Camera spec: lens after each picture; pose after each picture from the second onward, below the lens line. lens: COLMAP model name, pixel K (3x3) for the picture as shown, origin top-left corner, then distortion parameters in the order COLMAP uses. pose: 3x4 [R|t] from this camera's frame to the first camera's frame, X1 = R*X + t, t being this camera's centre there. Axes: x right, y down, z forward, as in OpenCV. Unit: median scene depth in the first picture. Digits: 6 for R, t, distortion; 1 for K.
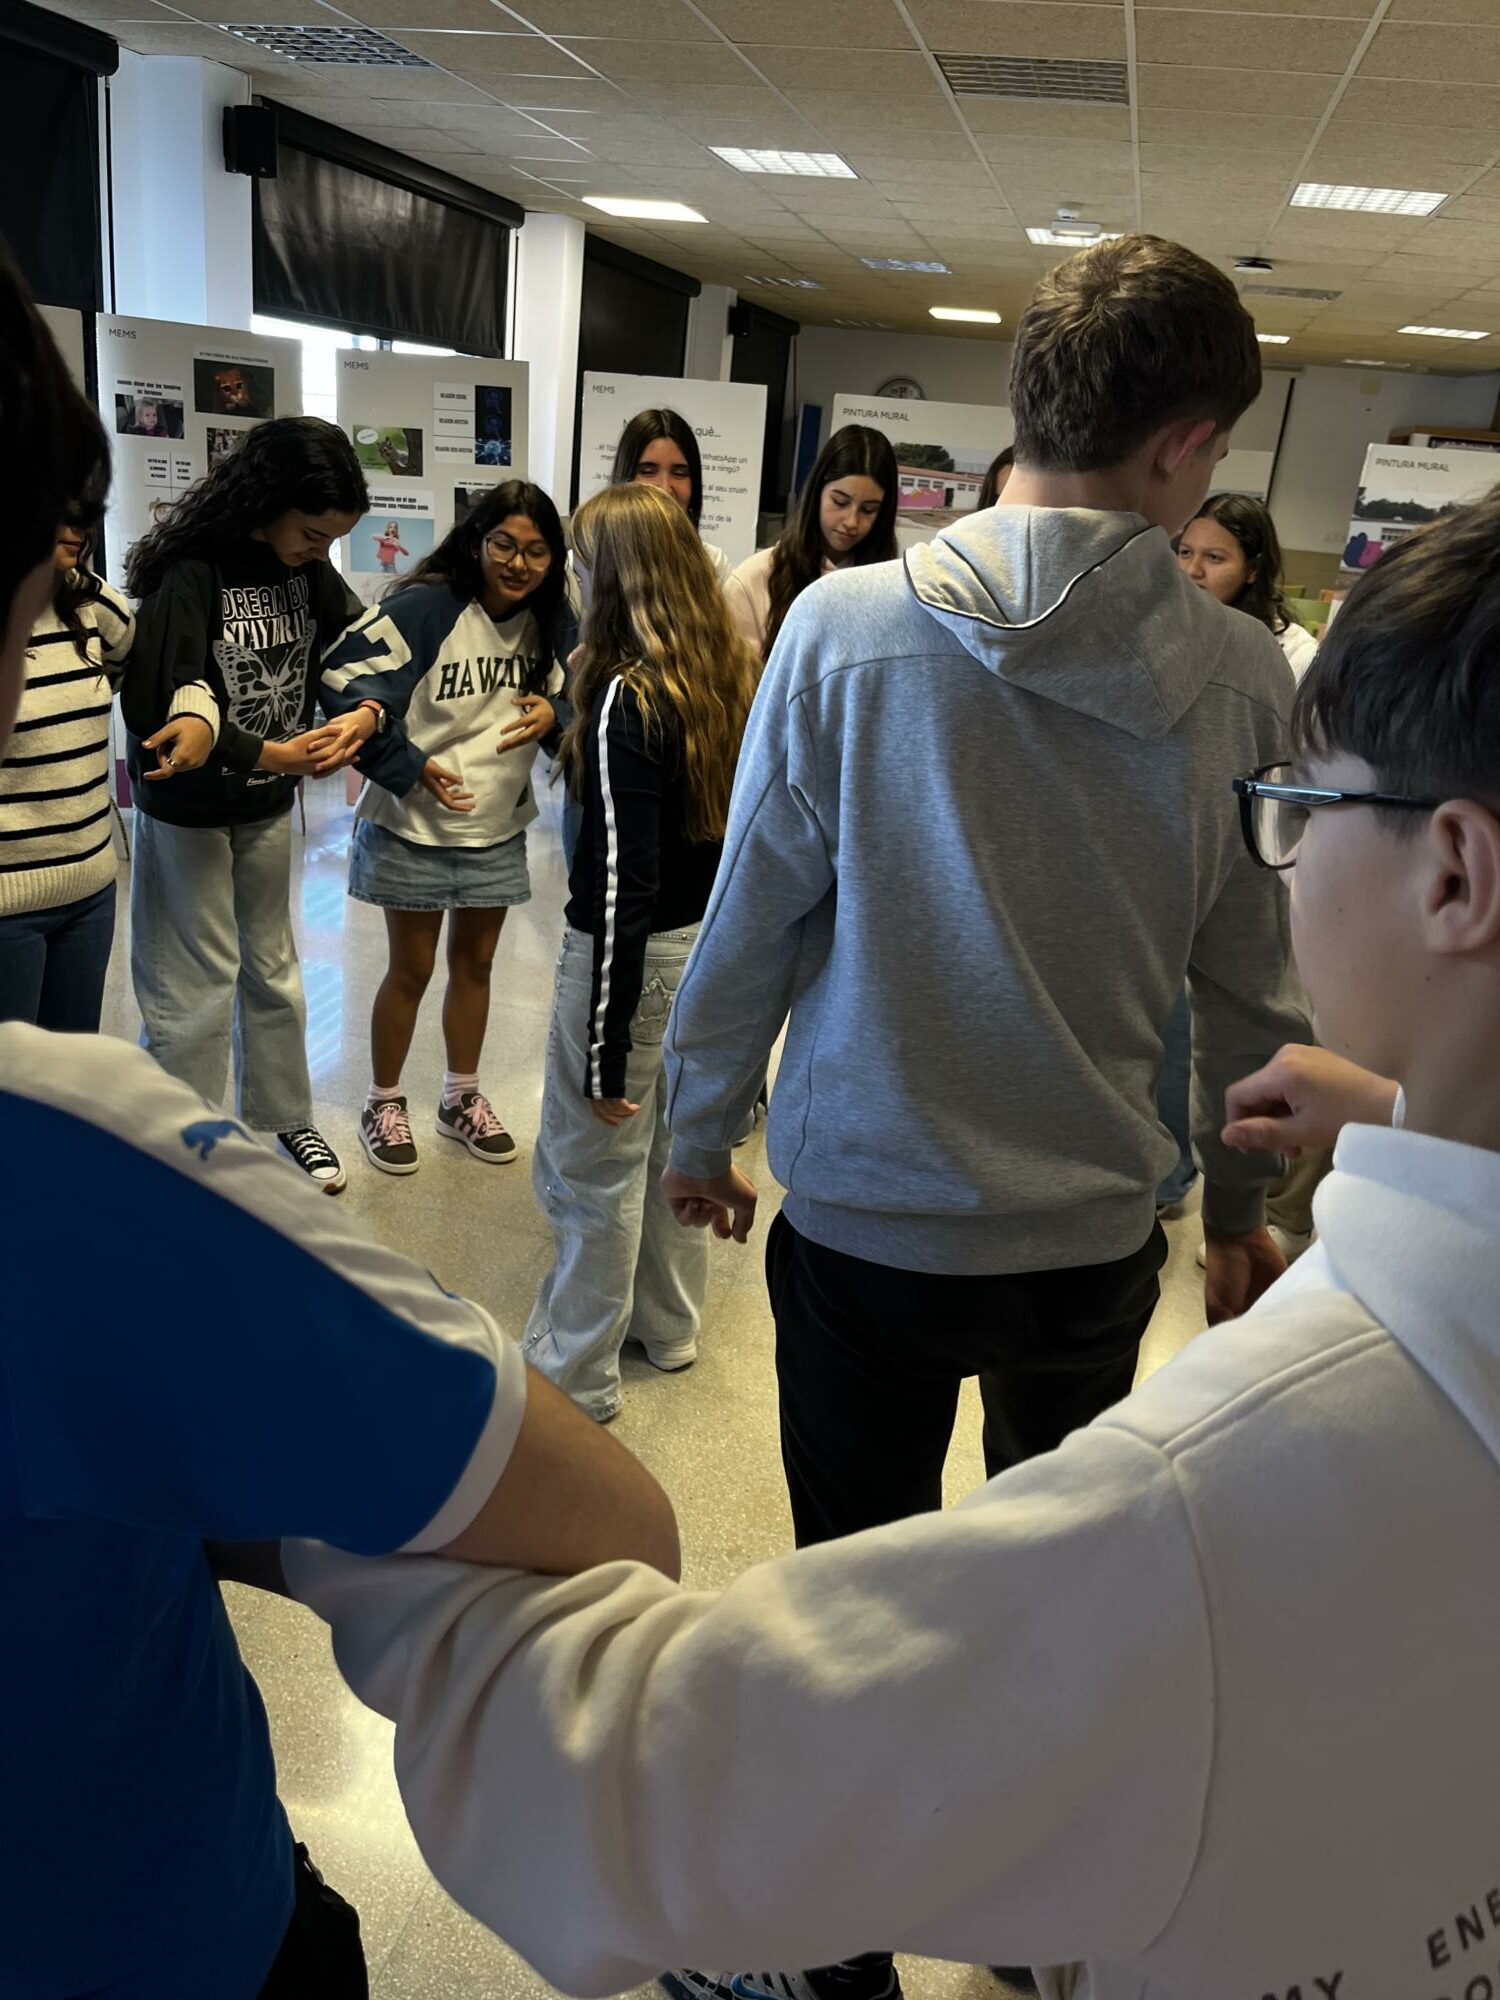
lens RADIAL K [[1528.6, 0, 743.2], [0, 1528.6, 985.9], [0, 0, 1]] dist [0.029039, -0.010260]
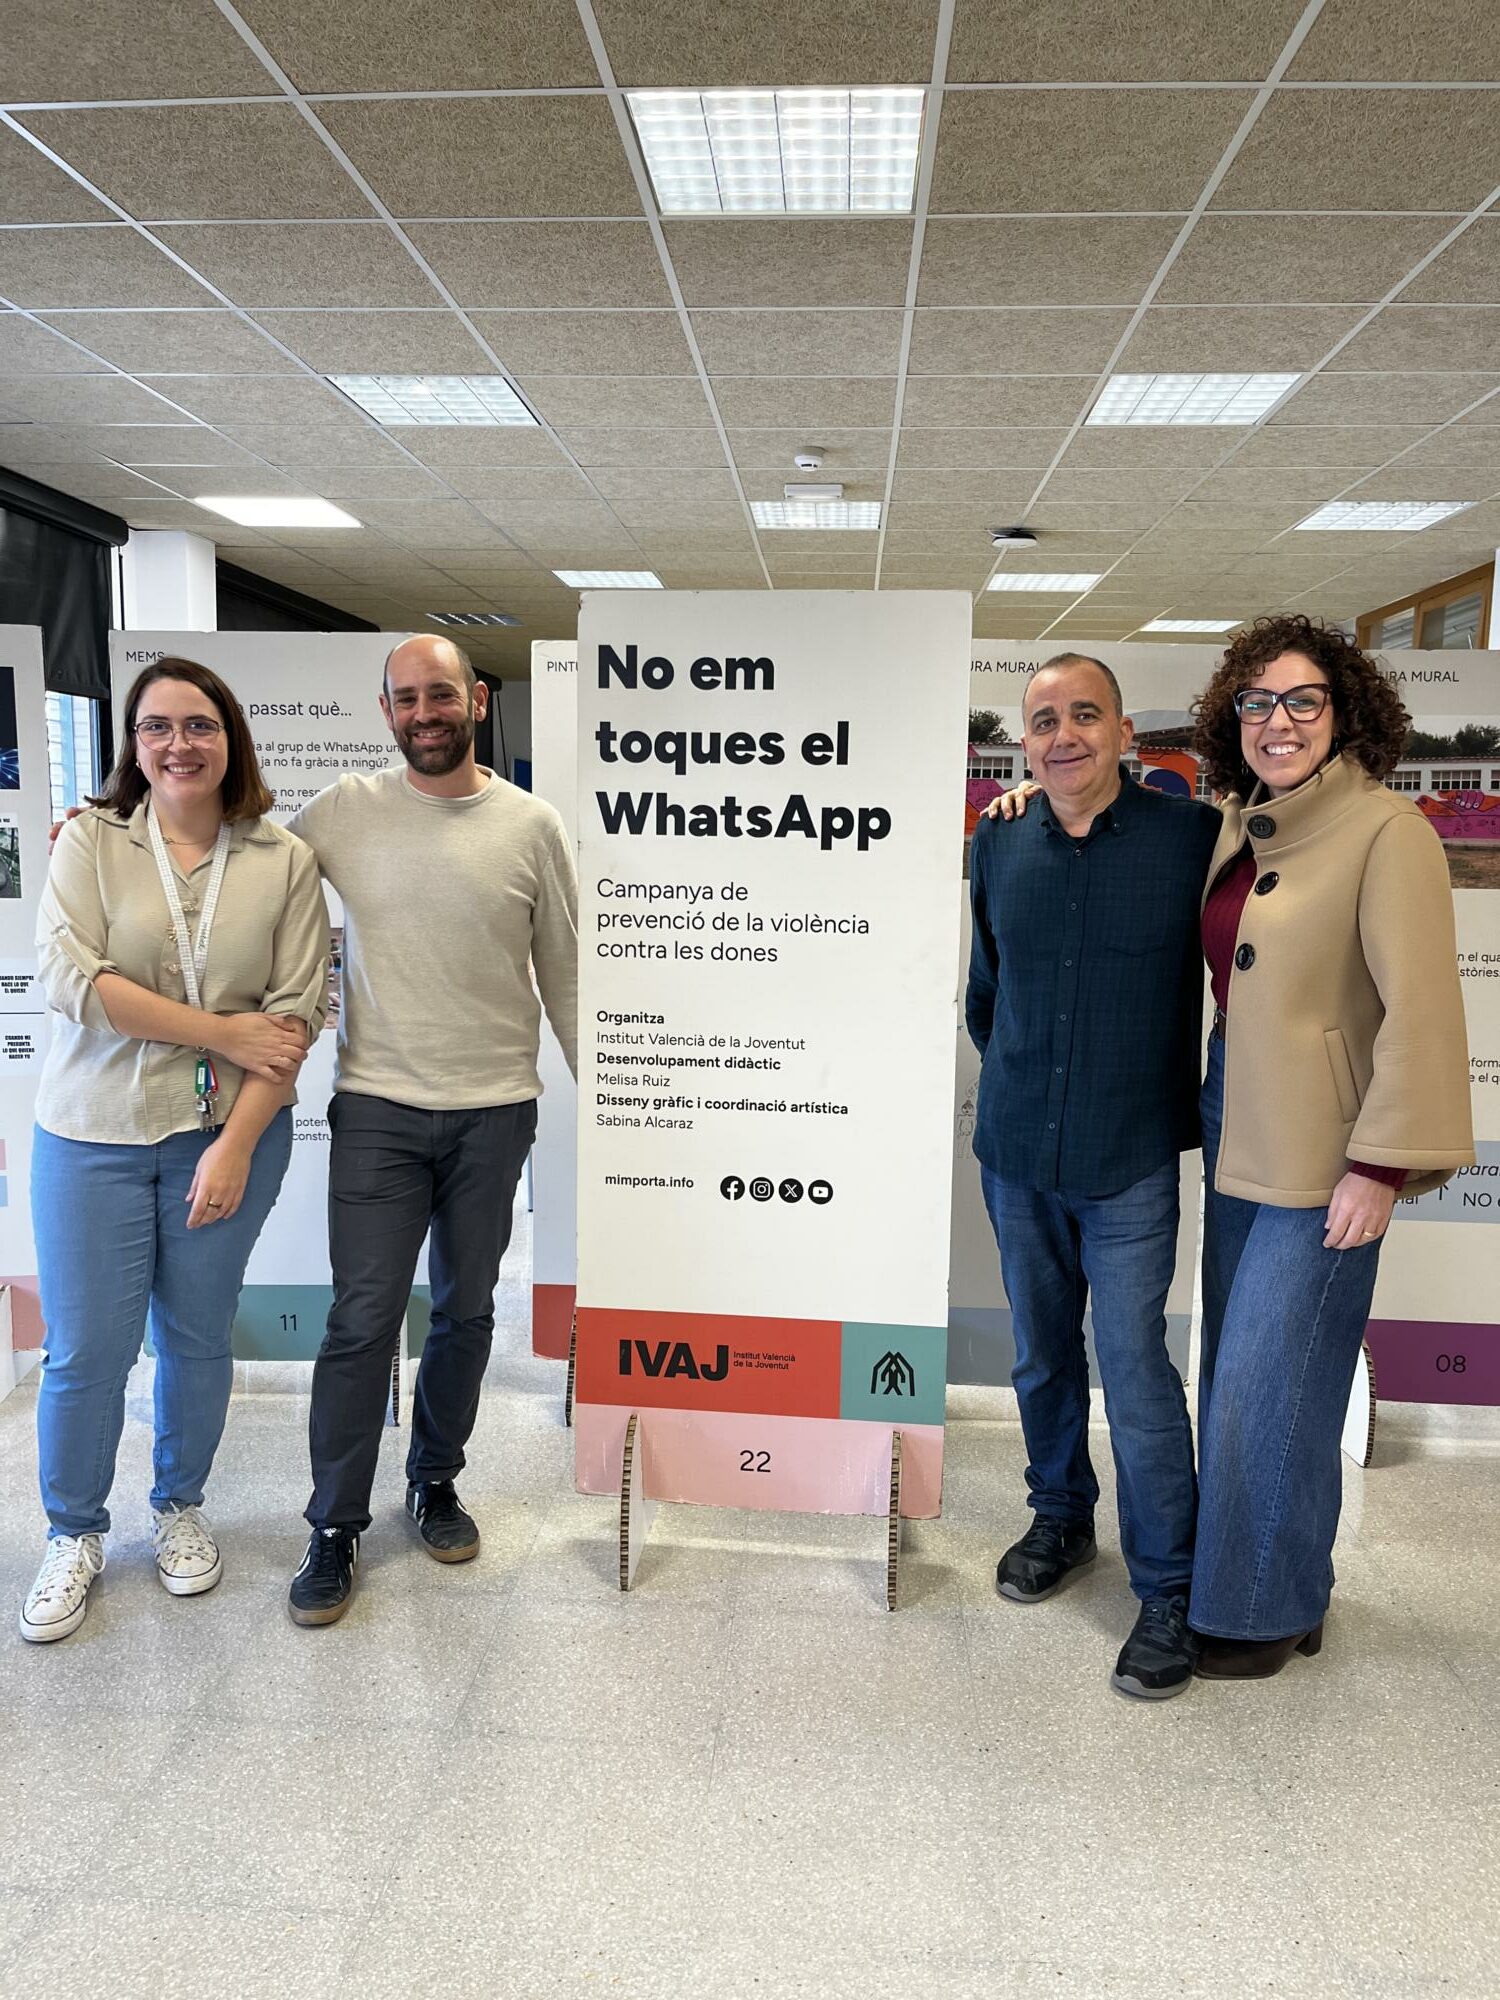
lens RADIAL K [[1528.6, 0, 742.7], [0, 1528.6, 1002.7], [0, 0, 1]] dist [0.029039, -0.010260]
pose [[0.981954, -0.094648, 0.163733, 0.017654], [0.128141, 0.969711, -0.207944, -0.056550], [-0.139092, 0.225172, 0.964340, 0.245226]]
